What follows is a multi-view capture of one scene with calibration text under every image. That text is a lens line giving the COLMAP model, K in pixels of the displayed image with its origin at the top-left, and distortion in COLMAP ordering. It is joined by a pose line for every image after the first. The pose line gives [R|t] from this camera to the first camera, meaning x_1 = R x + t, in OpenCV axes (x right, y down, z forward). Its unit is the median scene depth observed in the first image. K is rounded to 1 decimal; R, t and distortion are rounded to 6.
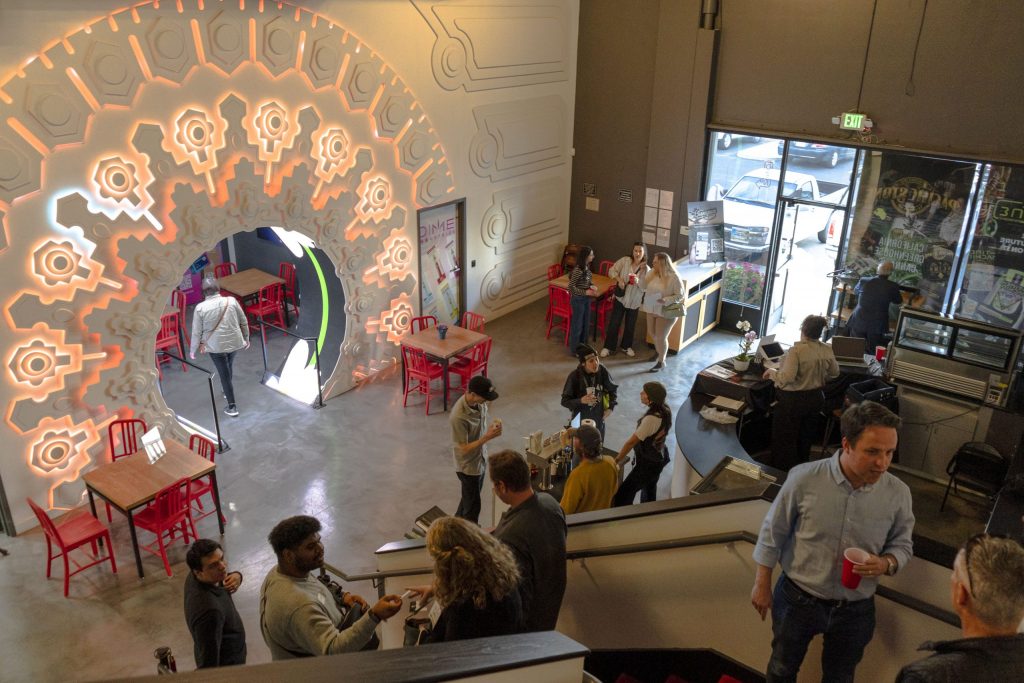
lens RADIAL K [[830.2, 0, 509.1], [0, 830.2, 339.7], [0, 0, 1]] dist [-0.007371, -0.000467]
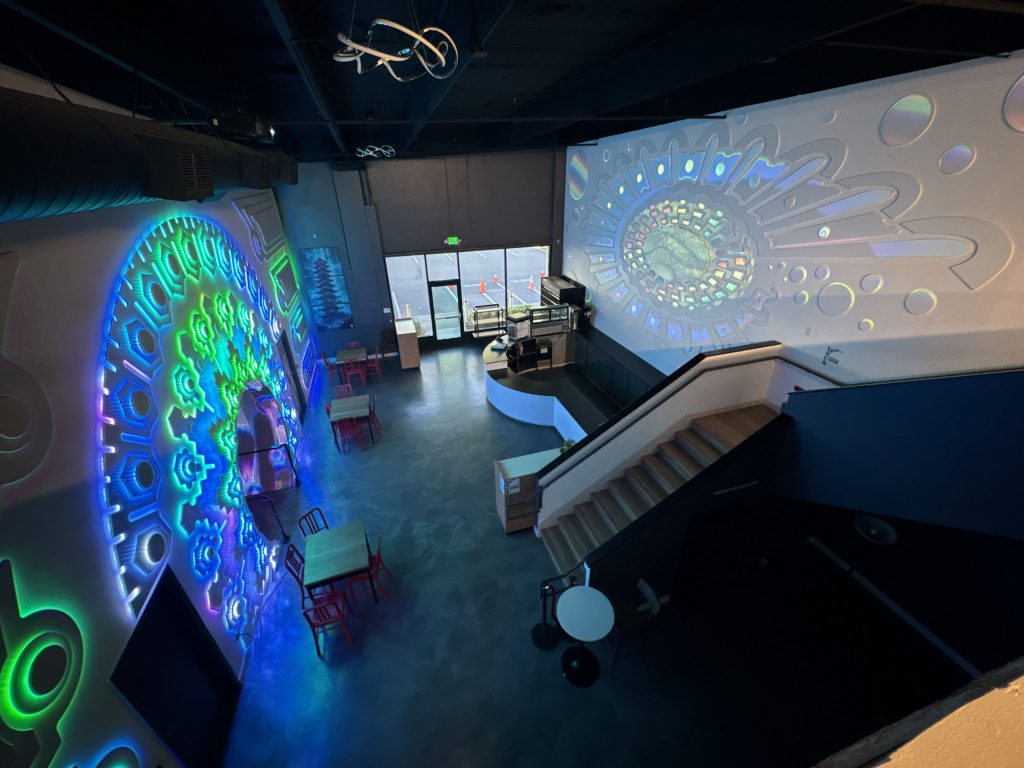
lens RADIAL K [[406.1, 0, 507.8], [0, 406.1, 386.8], [0, 0, 1]] dist [-0.004373, -0.000003]
pose [[0.580046, -0.413061, 0.702088, -0.561655], [0.350562, 0.904581, 0.242570, -0.154451], [-0.735292, 0.105423, 0.669501, 0.252026]]
